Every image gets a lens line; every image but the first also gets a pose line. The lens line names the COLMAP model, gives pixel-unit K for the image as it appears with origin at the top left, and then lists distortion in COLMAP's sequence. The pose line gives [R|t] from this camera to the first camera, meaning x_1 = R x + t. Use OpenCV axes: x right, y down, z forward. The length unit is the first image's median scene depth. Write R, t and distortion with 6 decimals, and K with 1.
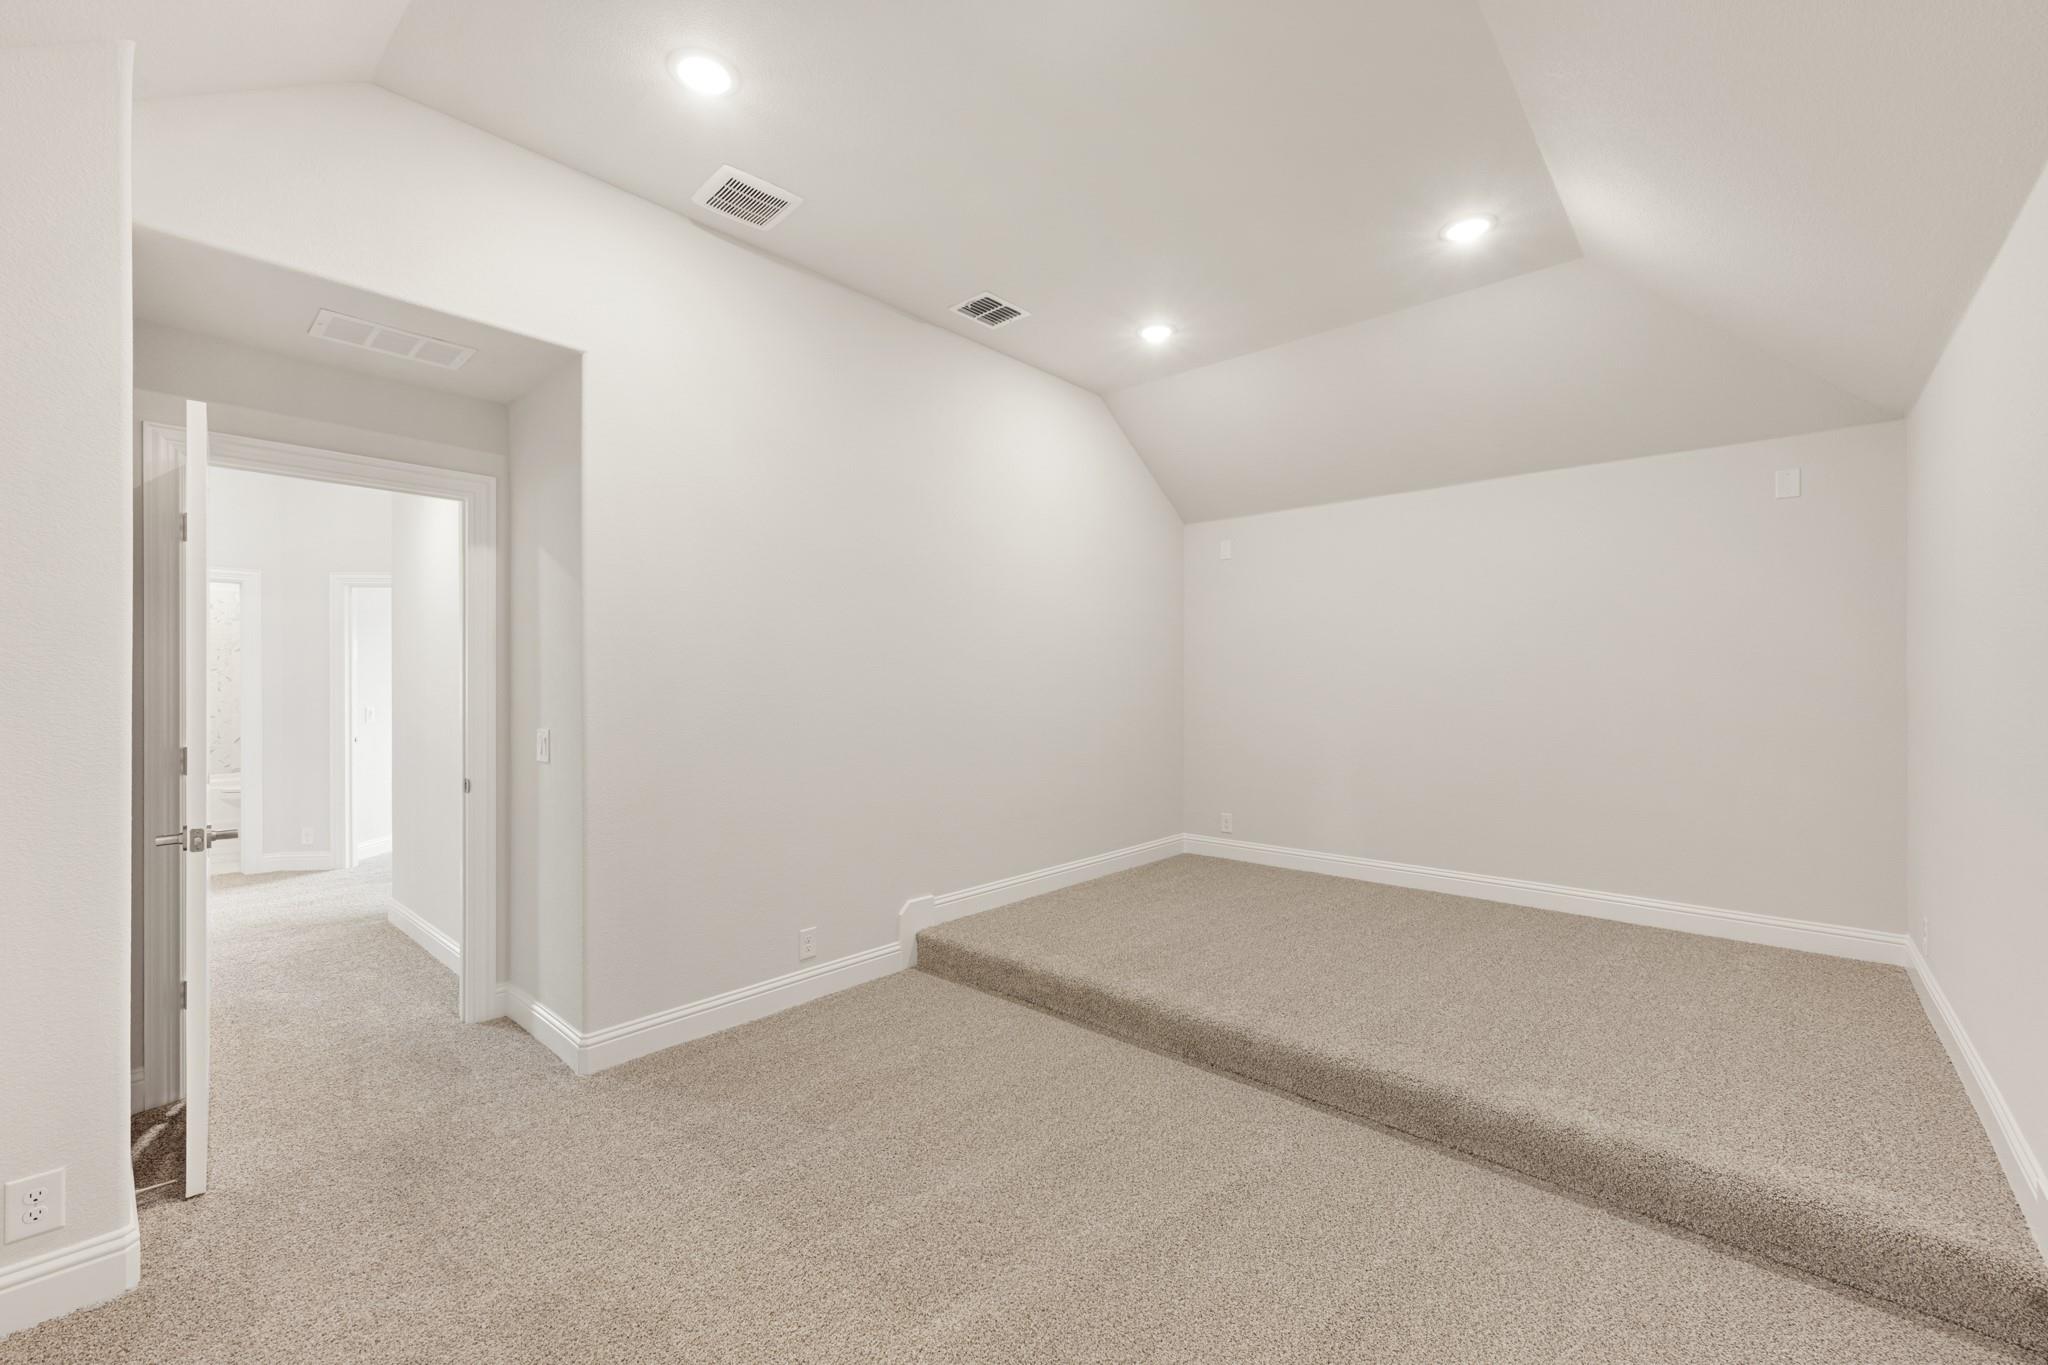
lens RADIAL K [[808.2, 0, 1015.6], [0, 808.2, 680.2], [0, 0, 1]] dist [-0.009260, -0.000142]
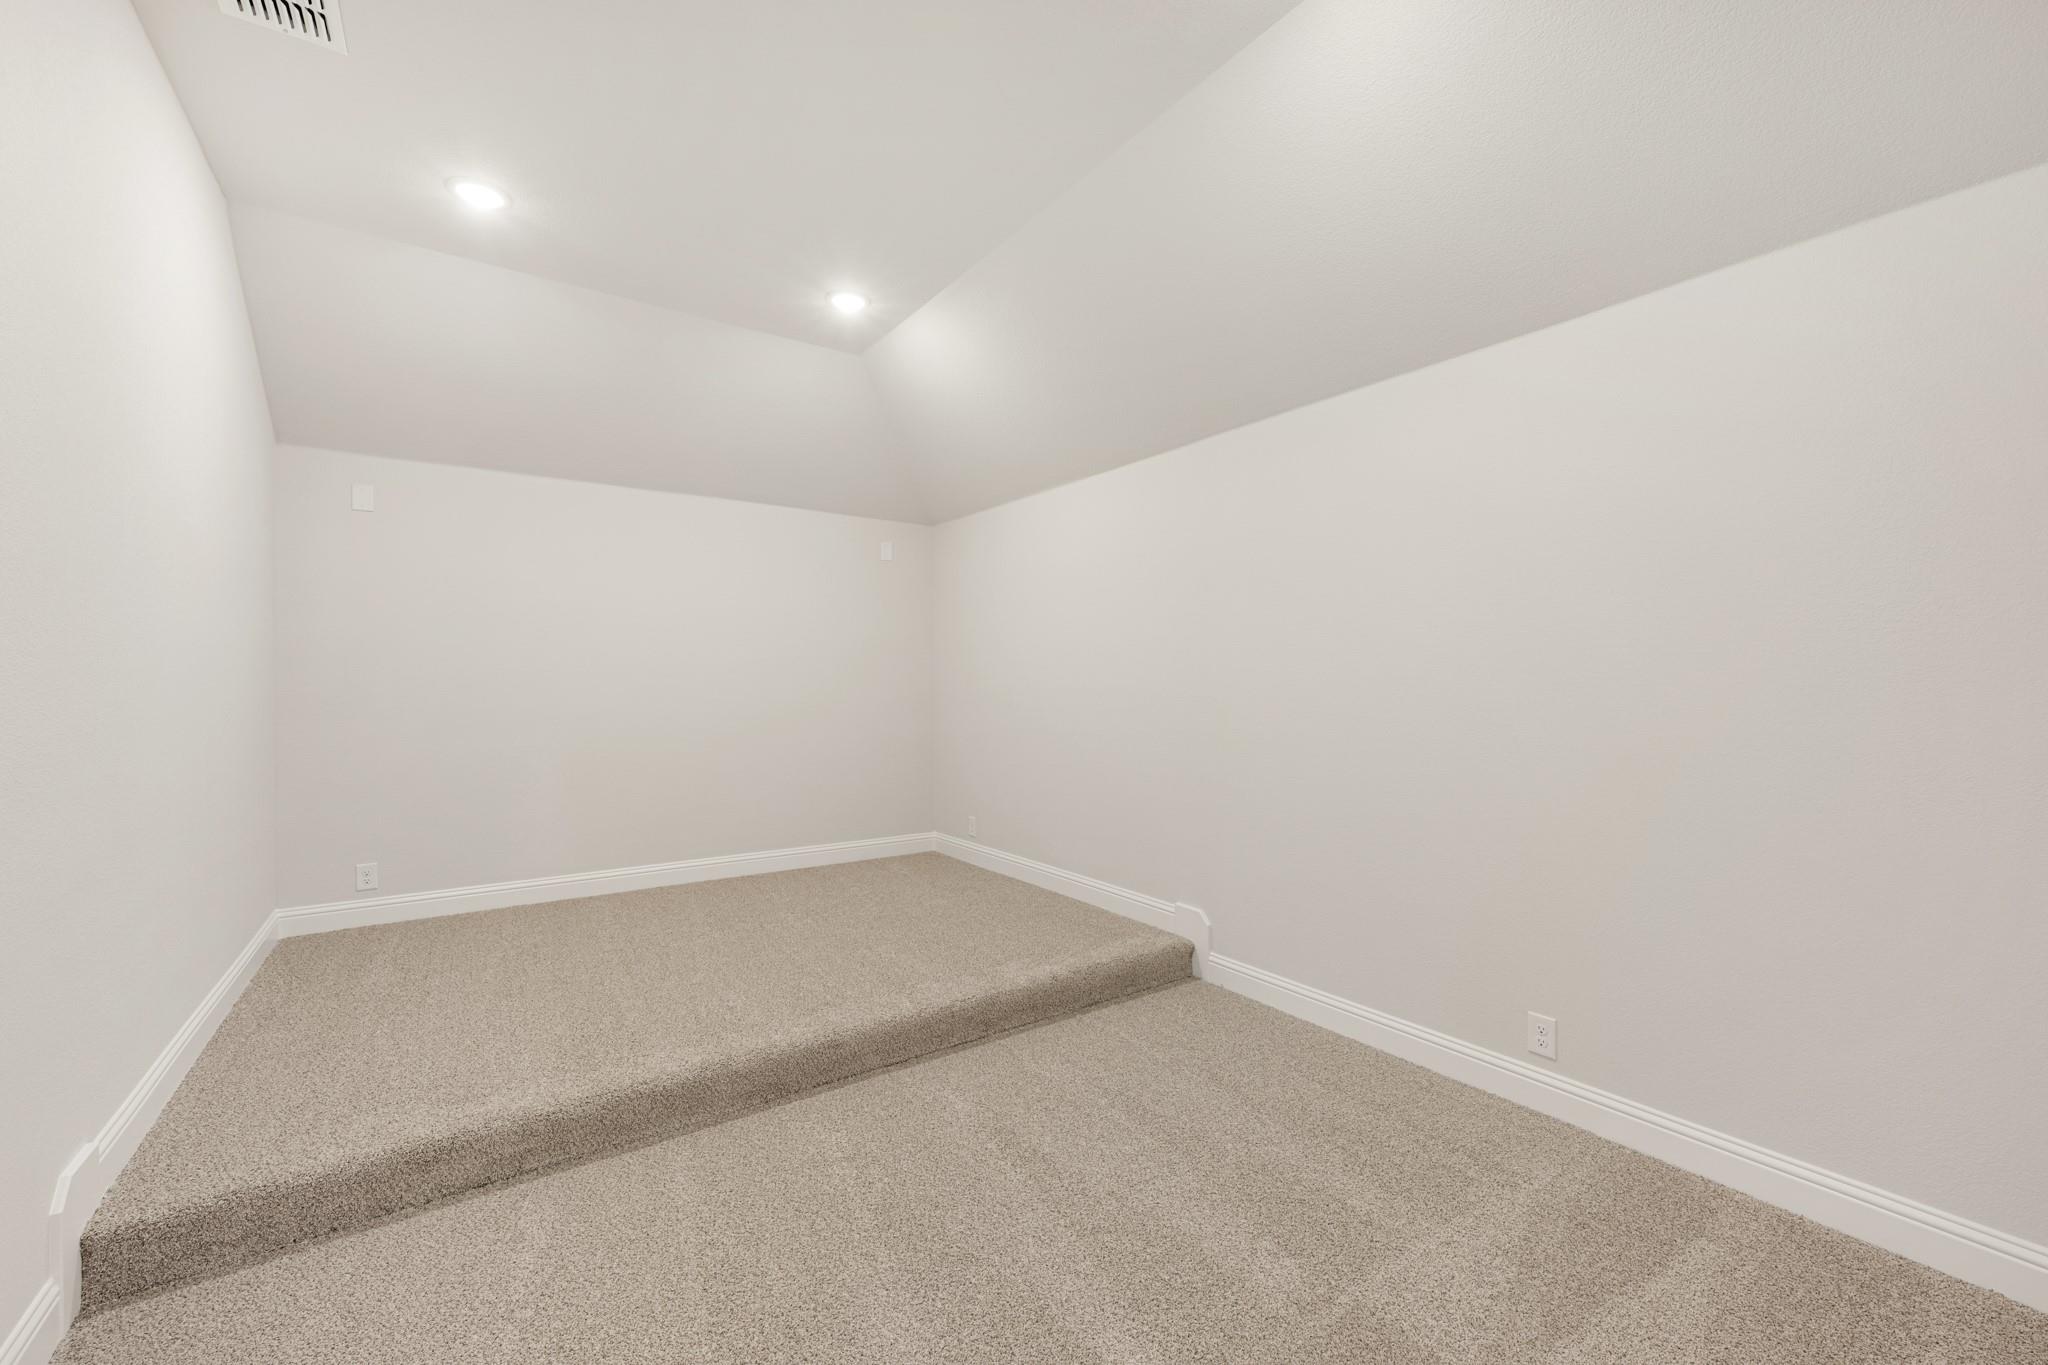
lens RADIAL K [[808.2, 0, 1005.5], [0, 808.2, 683.6], [0, 0, 1]] dist [-0.009260, -0.000142]
pose [[0.229509, -0.000390, 0.973306, -0.512456], [-0.002861, 0.999995, 0.001075, 0.002739], [-0.973302, -0.003031, 0.229507, 0.466672]]
